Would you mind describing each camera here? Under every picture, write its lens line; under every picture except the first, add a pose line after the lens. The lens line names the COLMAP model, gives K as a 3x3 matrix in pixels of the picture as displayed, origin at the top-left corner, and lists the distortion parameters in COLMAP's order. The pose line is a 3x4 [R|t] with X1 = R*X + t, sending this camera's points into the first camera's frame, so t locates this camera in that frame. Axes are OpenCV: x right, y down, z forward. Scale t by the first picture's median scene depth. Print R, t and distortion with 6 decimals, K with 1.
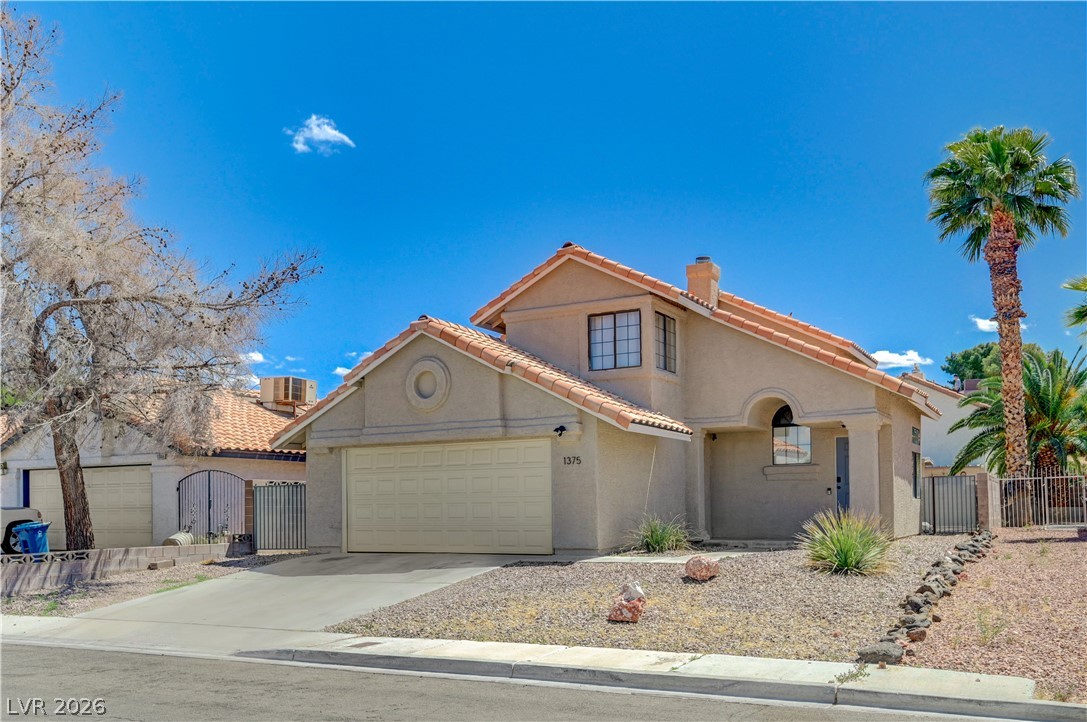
lens RADIAL K [[914.7, 0, 543.8], [0, 914.7, 377.9], [0, 0, 1]] dist [0.013048, 0.002322]
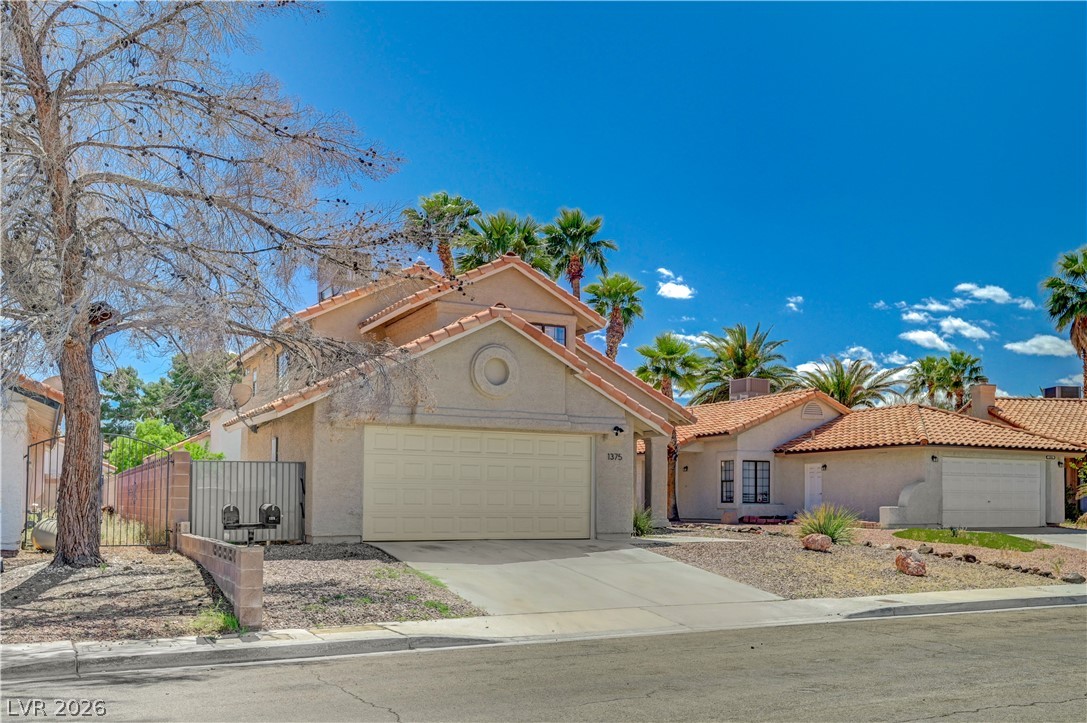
lens RADIAL K [[901.2, 0, 546.8], [0, 901.2, 346.7], [0, 0, 1]] dist [0.000504, 0.000777]
pose [[0.594678, 0.153141, 0.789244, -0.830642], [-0.128290, 0.987187, -0.094885, 0.063444], [-0.793662, -0.044826, 0.606705, 0.335233]]
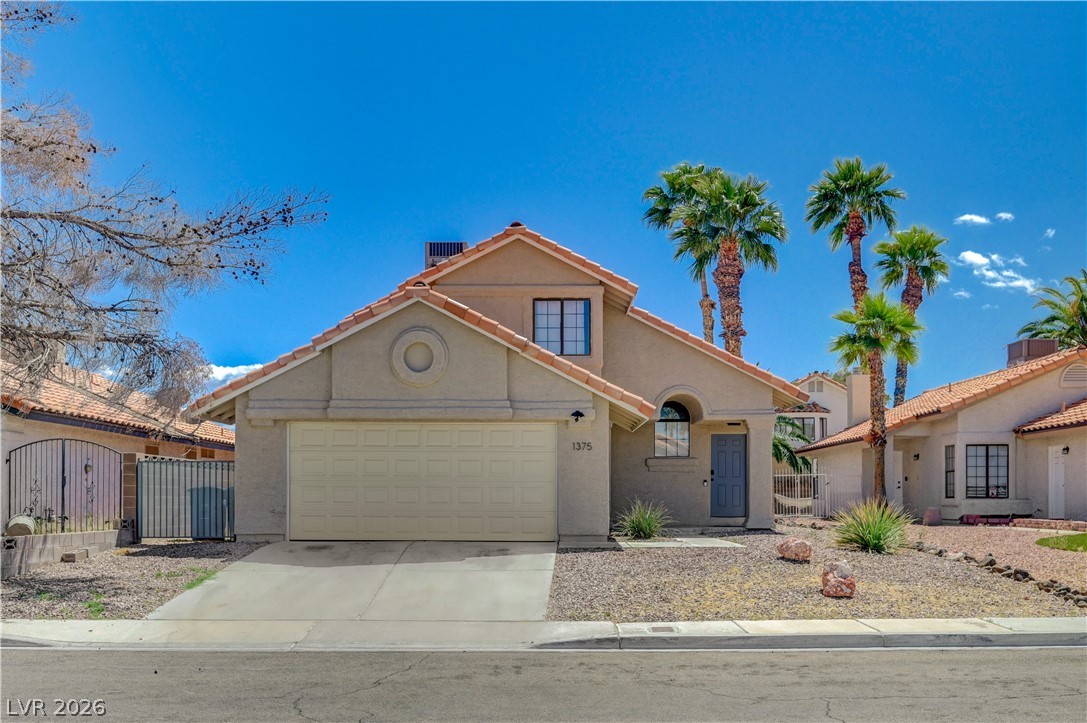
lens RADIAL K [[948.8, 0, 543.5], [0, 948.8, 361.5], [0, 0, 1]] dist [-0.028104, -0.003193]
pose [[0.888519, 0.079582, 0.451886, -0.421108], [-0.077807, 0.996713, -0.022545, 0.022060], [-0.452195, -0.015129, 0.891791, 0.090145]]
